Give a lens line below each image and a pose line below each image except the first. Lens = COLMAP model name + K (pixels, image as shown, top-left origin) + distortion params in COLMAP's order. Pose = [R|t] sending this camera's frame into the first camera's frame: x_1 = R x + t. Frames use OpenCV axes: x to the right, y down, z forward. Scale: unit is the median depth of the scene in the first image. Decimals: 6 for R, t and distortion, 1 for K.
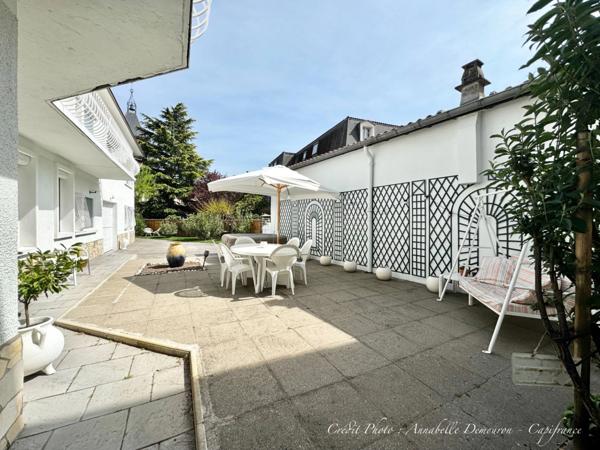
lens RADIAL K [[213.4, 0, 285.3], [0, 213.4, 220.2], [0, 0, 1]] dist [-0.014292, -0.000142]
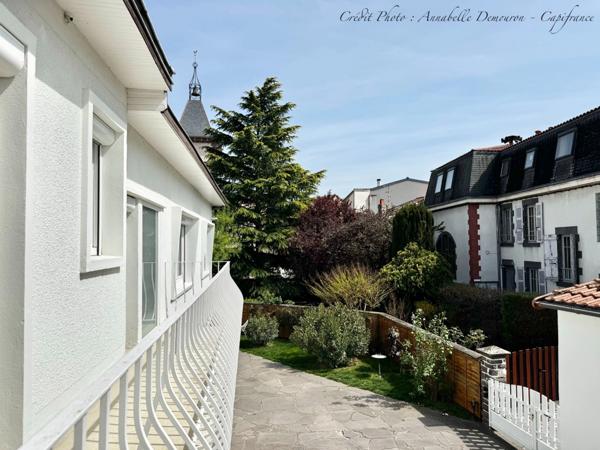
lens RADIAL K [[379.3, 0, 310.5], [0, 379.3, 234.7], [0, 0, 1]] dist [0.001293, -0.018818]
pose [[0.947853, -0.020394, -0.318054, -0.358353], [0.006633, 0.998997, -0.044290, -0.400447], [0.318639, 0.039870, 0.947037, 0.364791]]
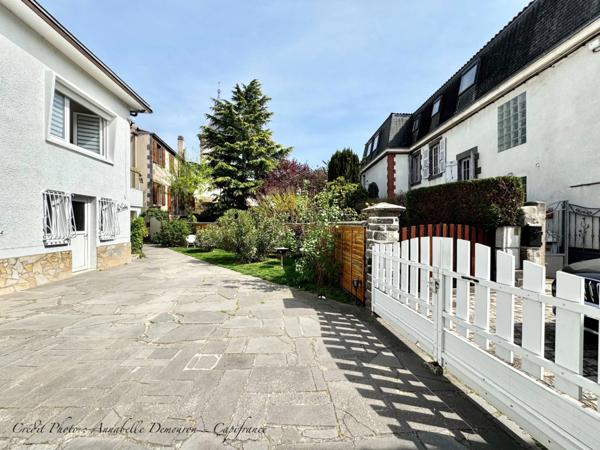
lens RADIAL K [[219.1, 0, 304.9], [0, 219.1, 226.2], [0, 0, 1]] dist [-0.011623, 0.000175]
pose [[0.946872, 0.005049, -0.321572, -0.182833], [-0.001932, 0.999948, 0.010014, 0.002899], [0.321606, -0.008860, 0.946832, 1.284146]]
